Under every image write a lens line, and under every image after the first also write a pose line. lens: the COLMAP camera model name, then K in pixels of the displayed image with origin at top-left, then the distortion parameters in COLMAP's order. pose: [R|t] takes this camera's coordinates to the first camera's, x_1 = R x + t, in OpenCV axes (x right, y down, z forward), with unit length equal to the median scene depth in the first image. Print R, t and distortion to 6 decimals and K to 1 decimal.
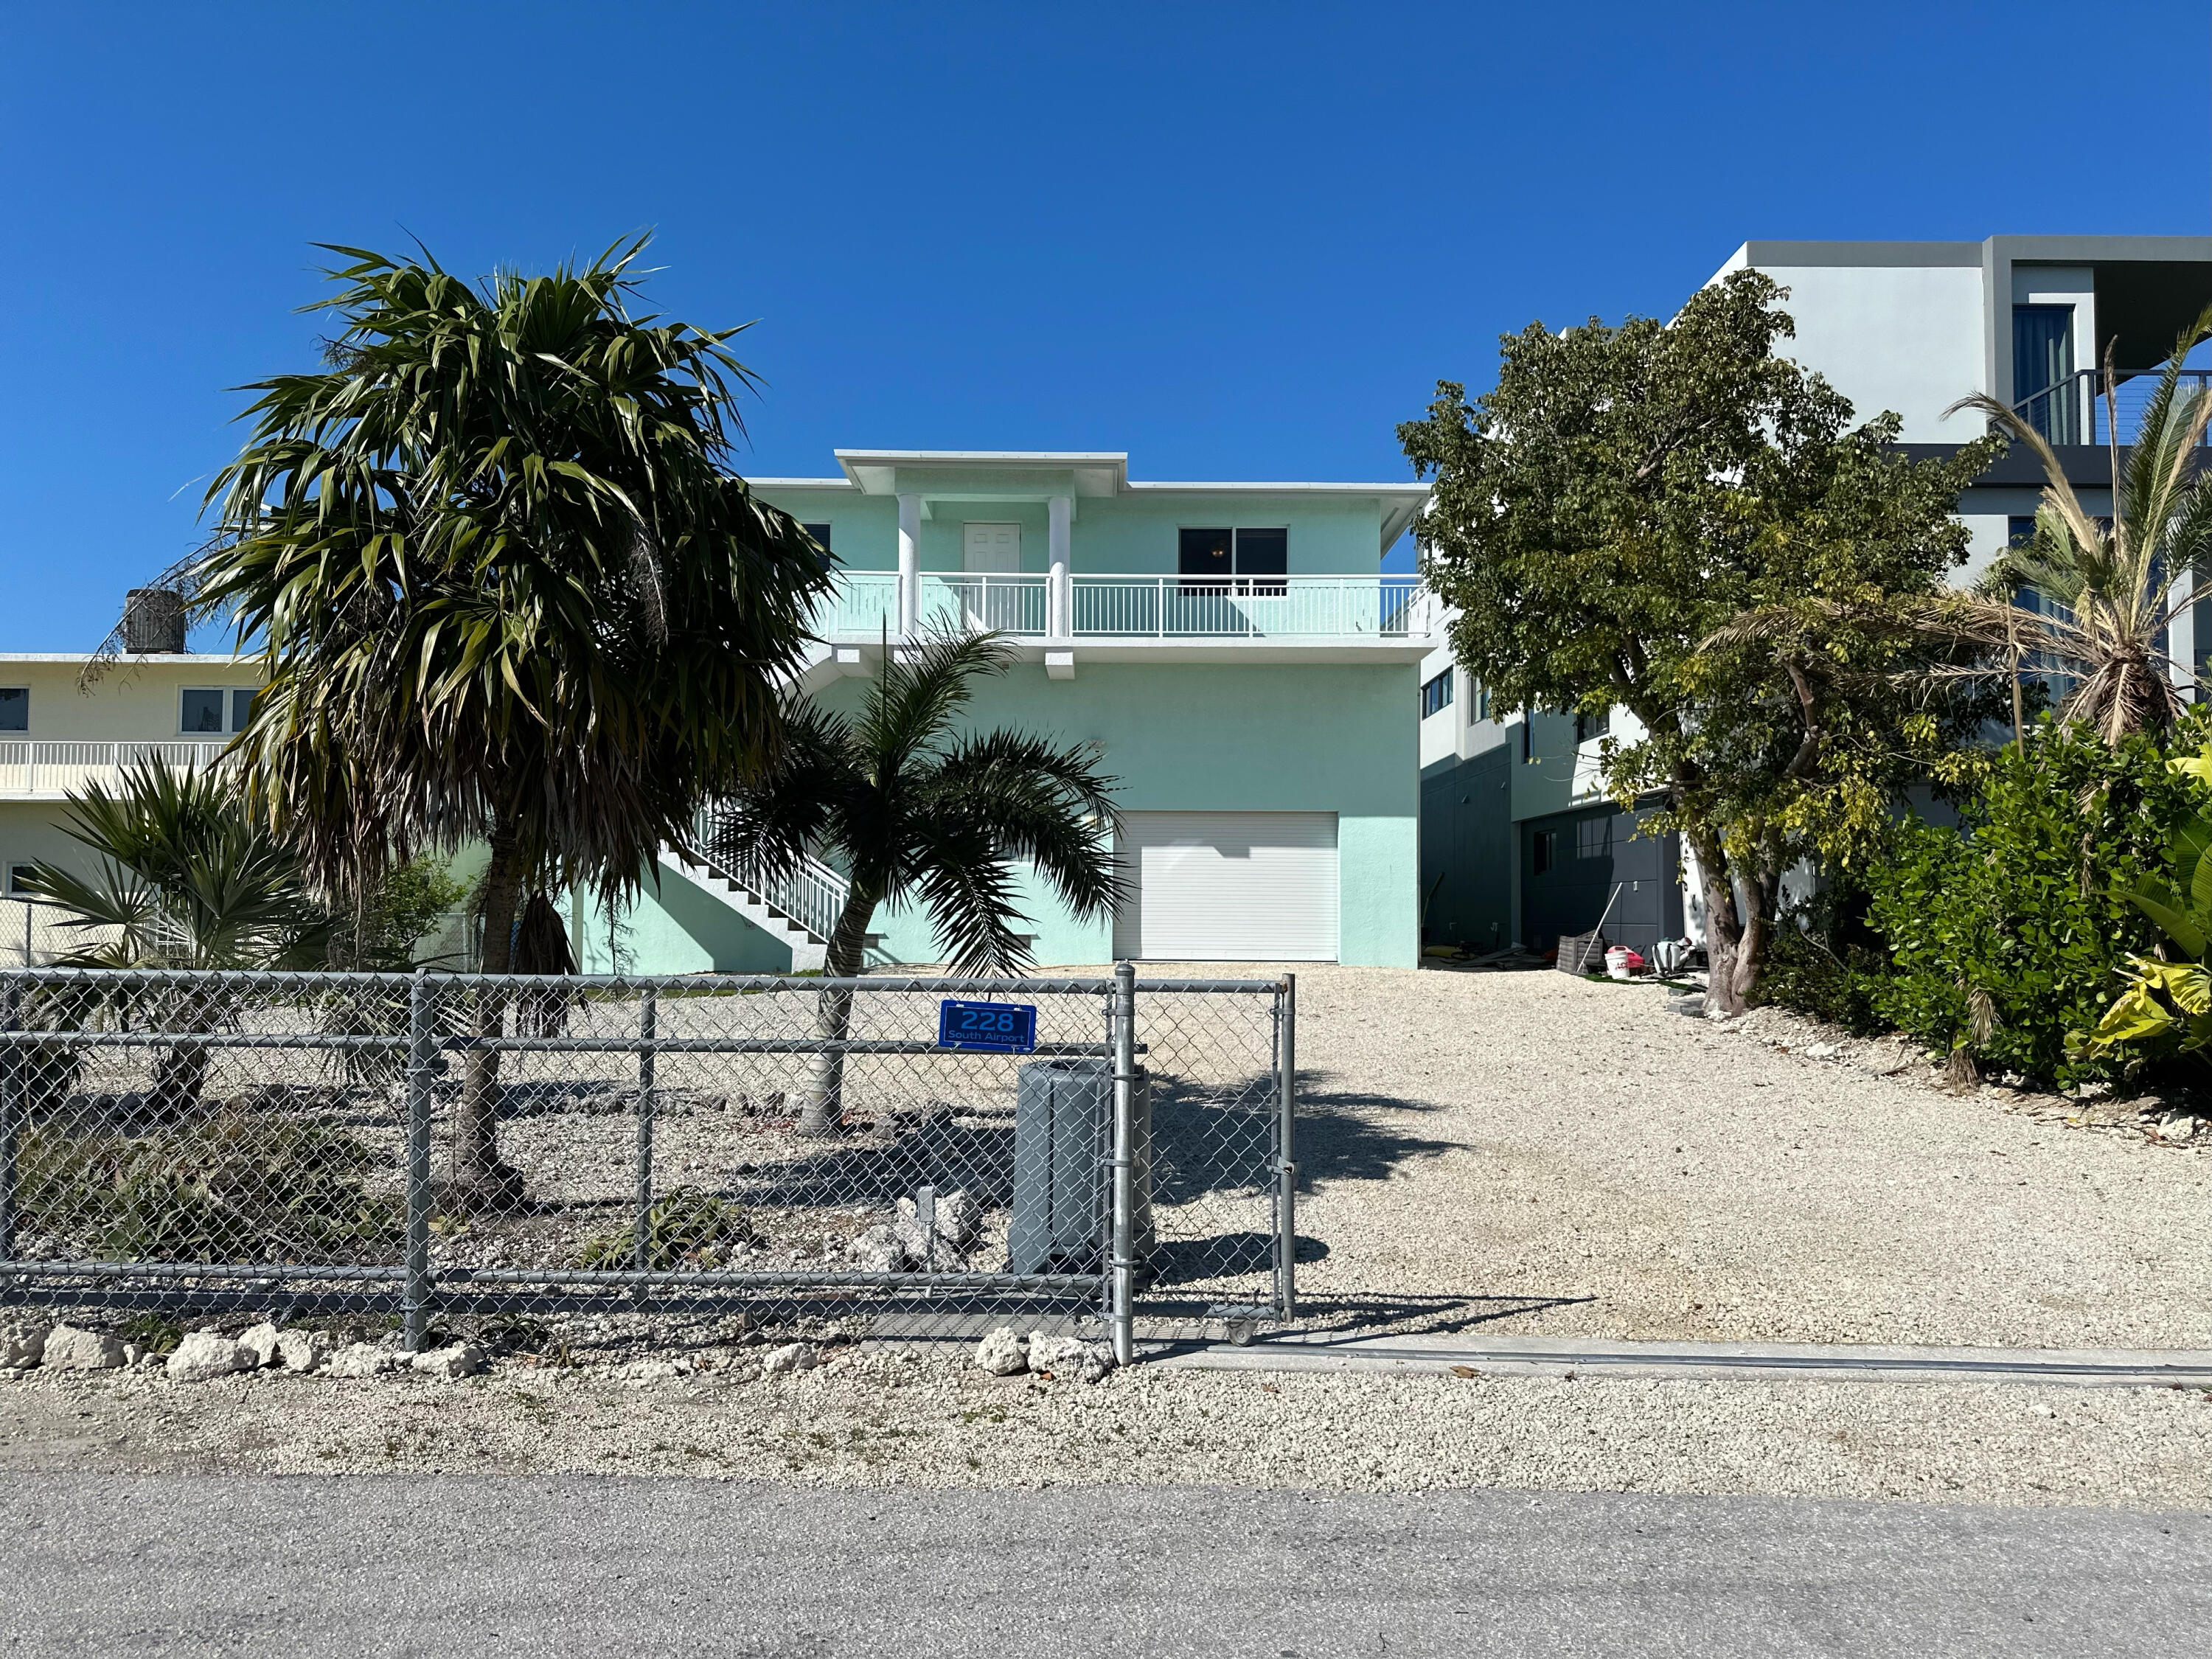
lens RADIAL K [[1615.9, 0, 1116.3], [0, 1615.9, 871.7], [0, 0, 1]] dist [0.063438, -0.024412]
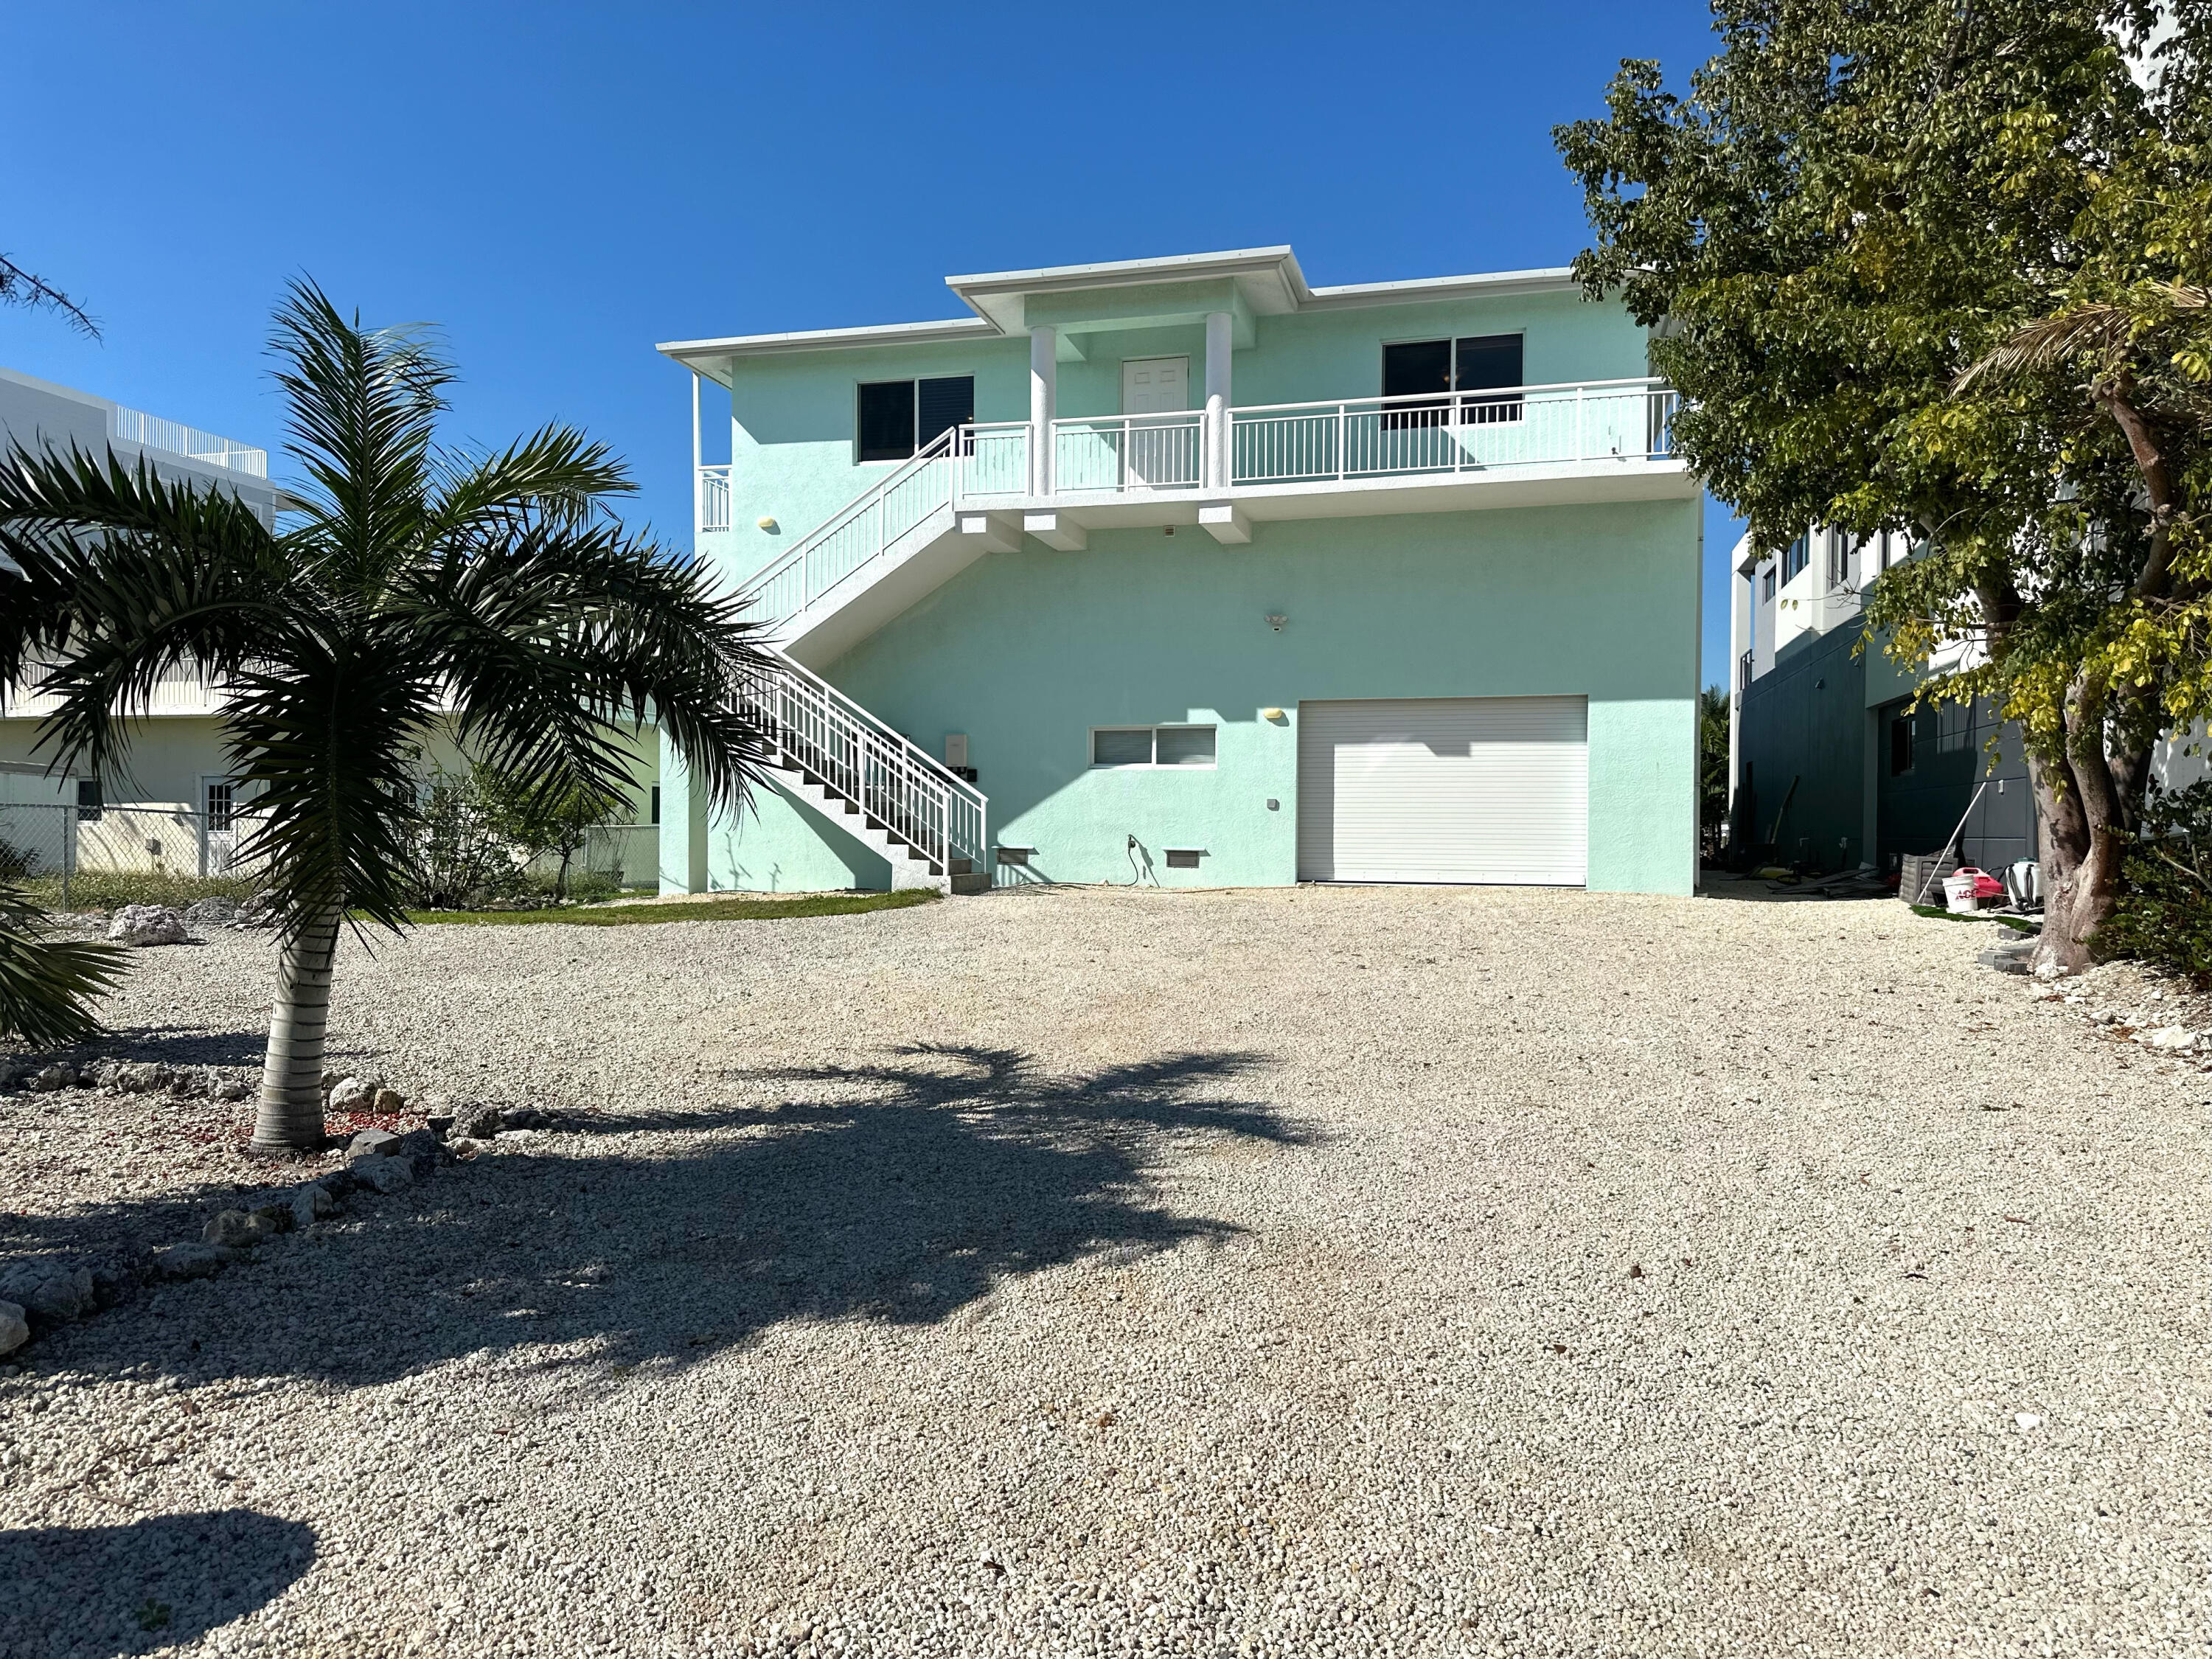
lens RADIAL K [[1615.9, 0, 1087.8], [0, 1615.9, 878.4], [0, 0, 1]] dist [0.063438, -0.024412]
pose [[0.960544, 0.008873, -0.277986, 0.132666], [0.006349, 0.998531, 0.053808, 0.008080], [0.278055, -0.053450, 0.959077, 0.181585]]
